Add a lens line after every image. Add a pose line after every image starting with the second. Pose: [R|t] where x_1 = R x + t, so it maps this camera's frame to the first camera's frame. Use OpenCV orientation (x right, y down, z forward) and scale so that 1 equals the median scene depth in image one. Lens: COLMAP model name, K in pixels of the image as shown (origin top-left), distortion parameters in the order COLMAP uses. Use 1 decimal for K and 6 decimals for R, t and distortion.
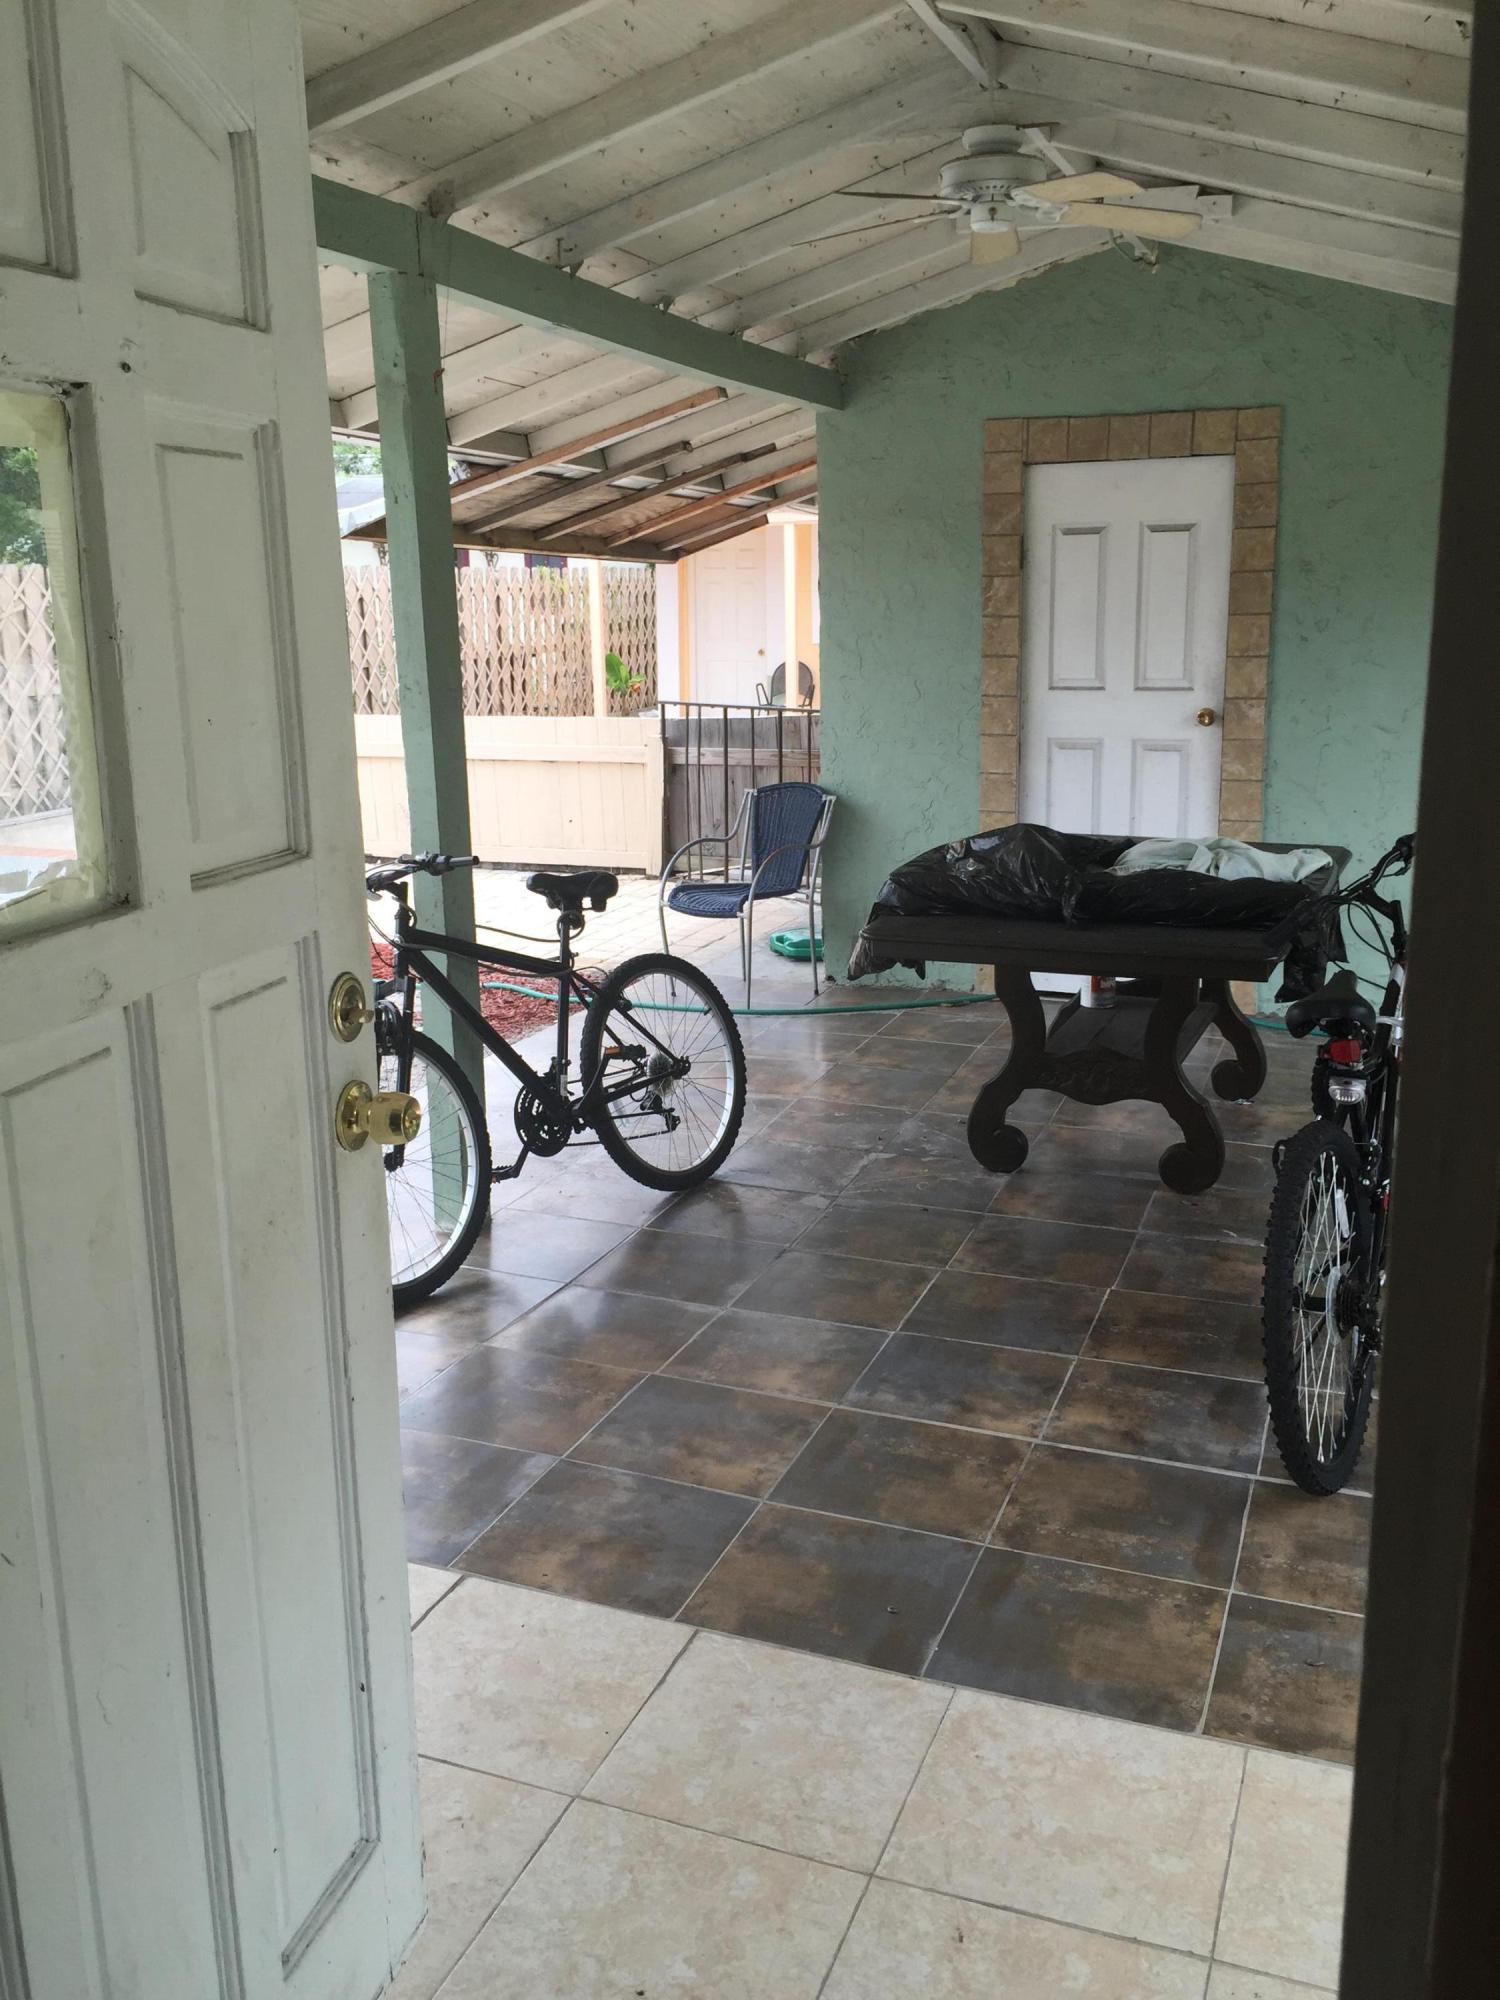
lens RADIAL K [[1676.1, 0, 750.0], [0, 1676.1, 1000.0], [0, 0, 1]] dist [0.046289, -0.073592]
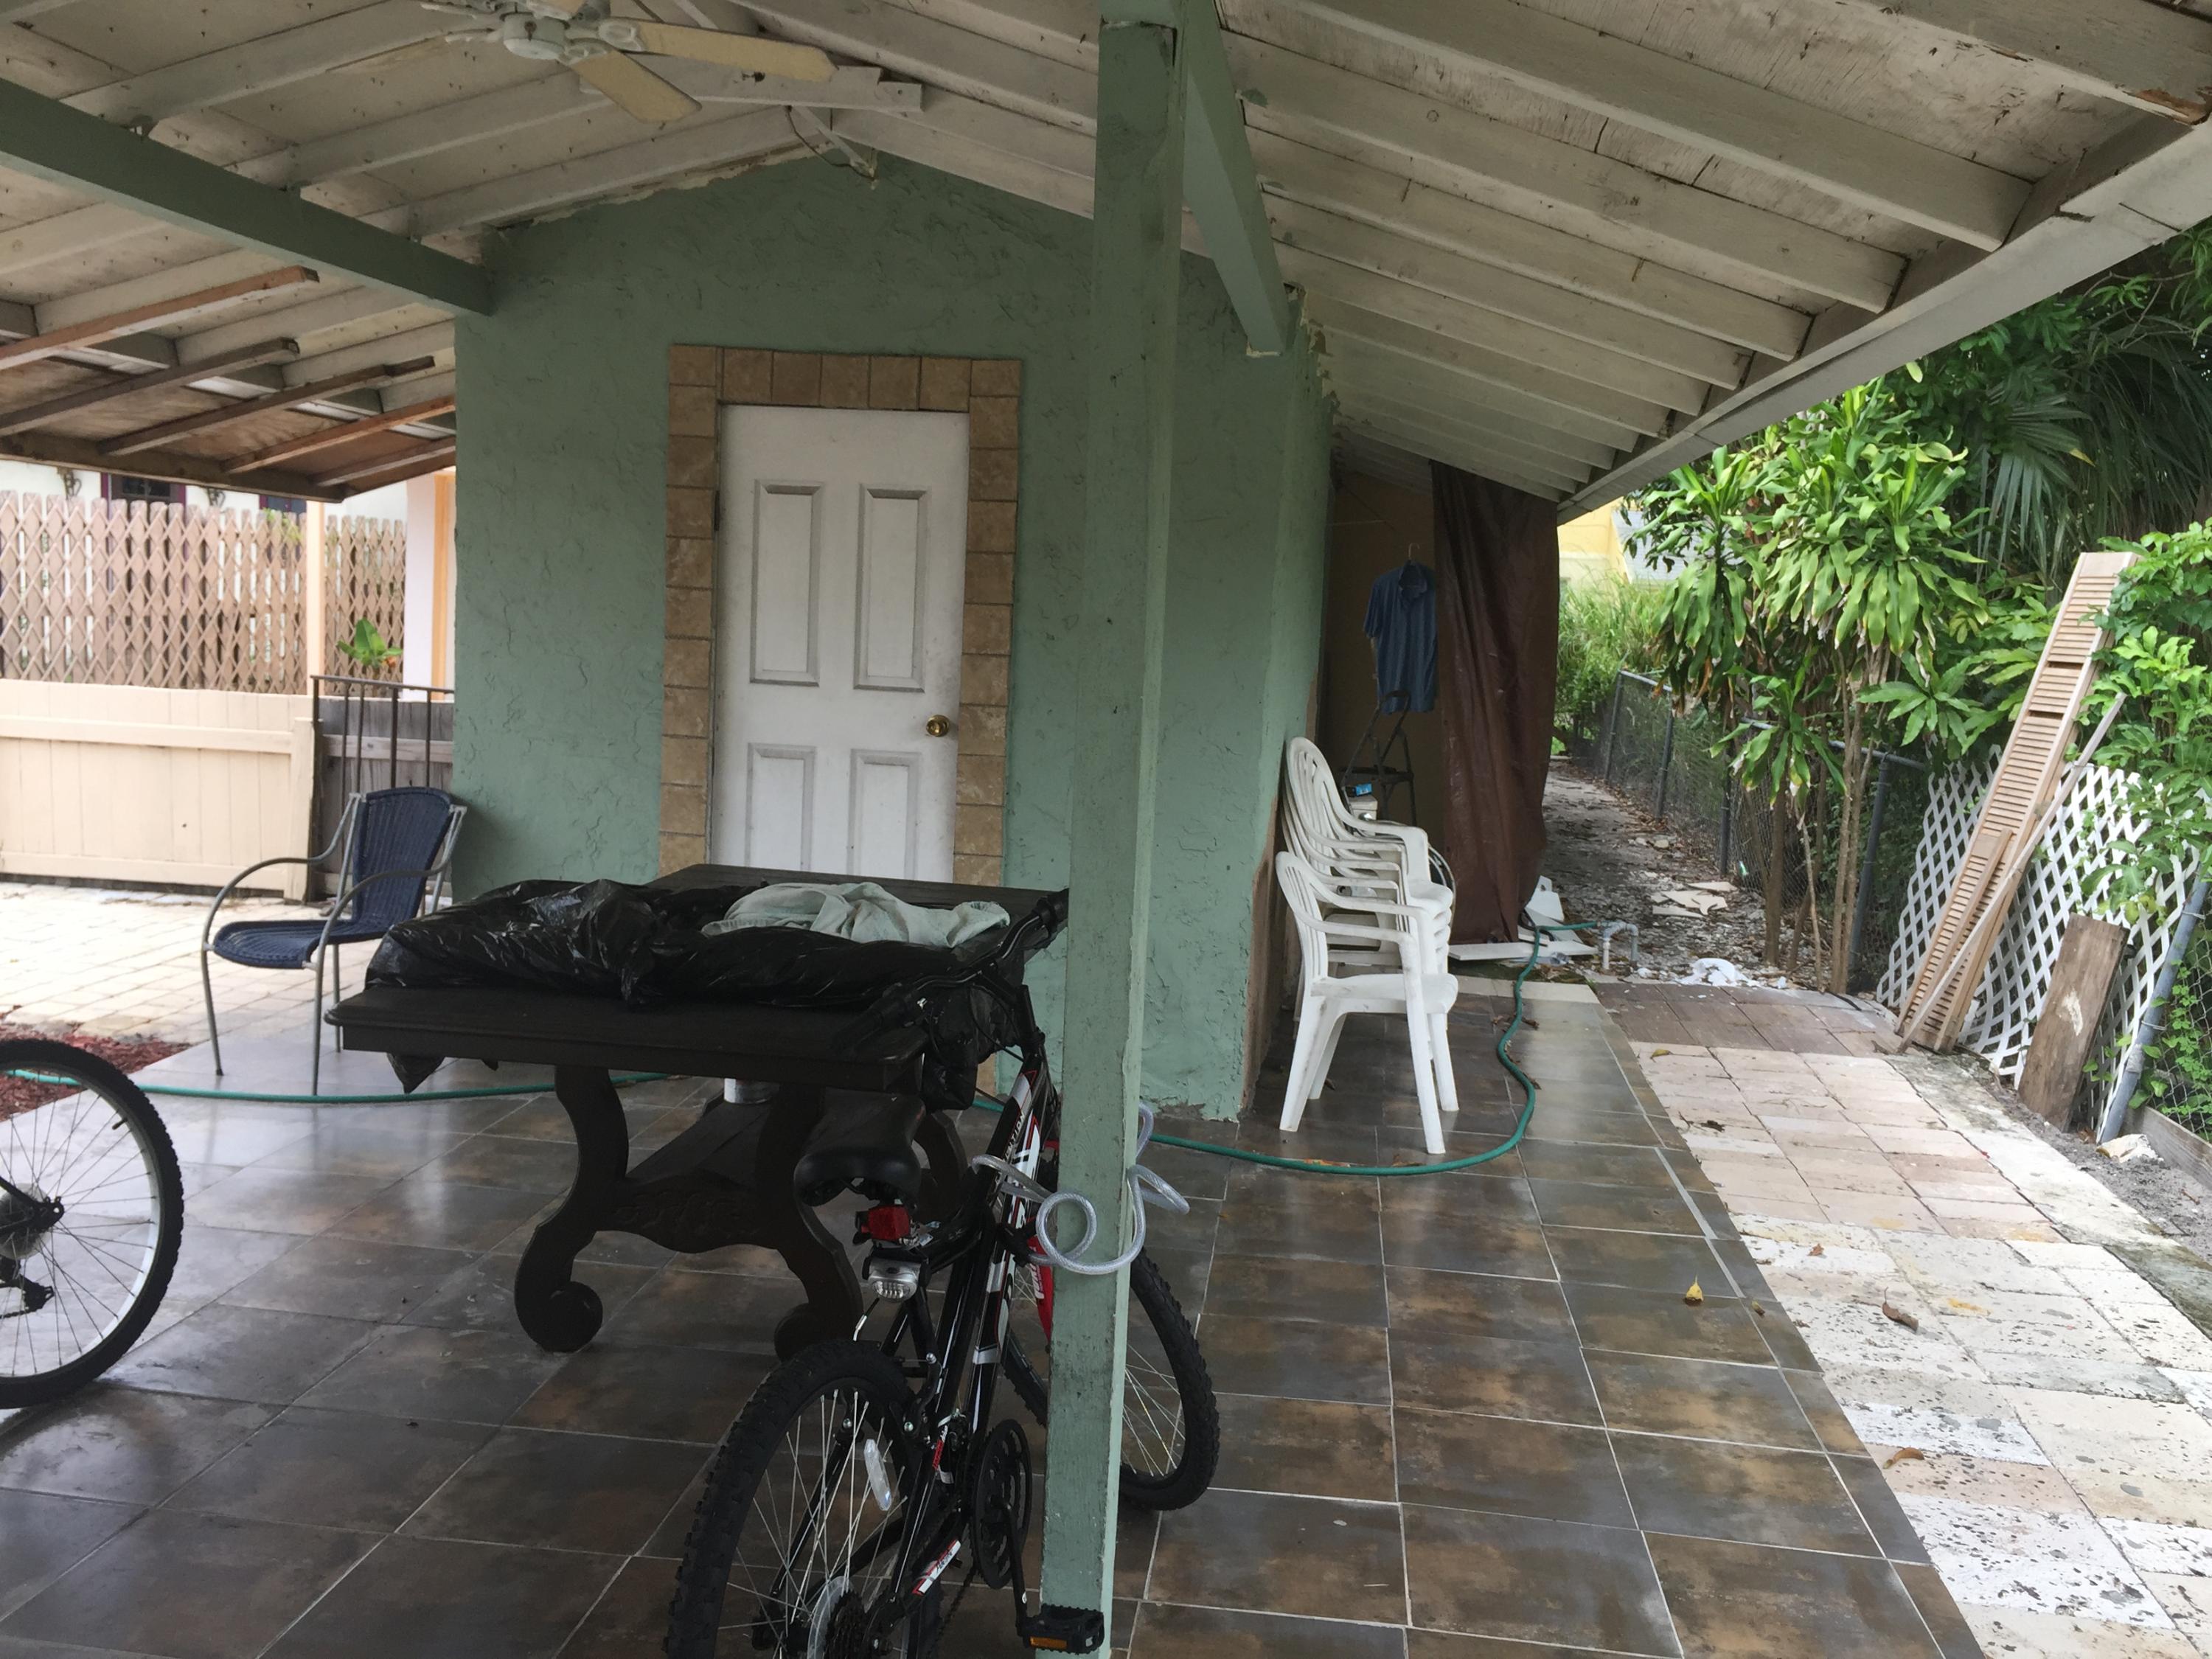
lens RADIAL K [[1853.8, 0, 1106.0], [0, 1853.8, 829.5], [0, 0, 1]] dist [0.046289, -0.073592]
pose [[0.967425, 0.028936, 0.251497, 0.125535], [-0.001972, 0.994277, -0.106812, -0.023593], [-0.253148, 0.102837, 0.961946, 0.127418]]
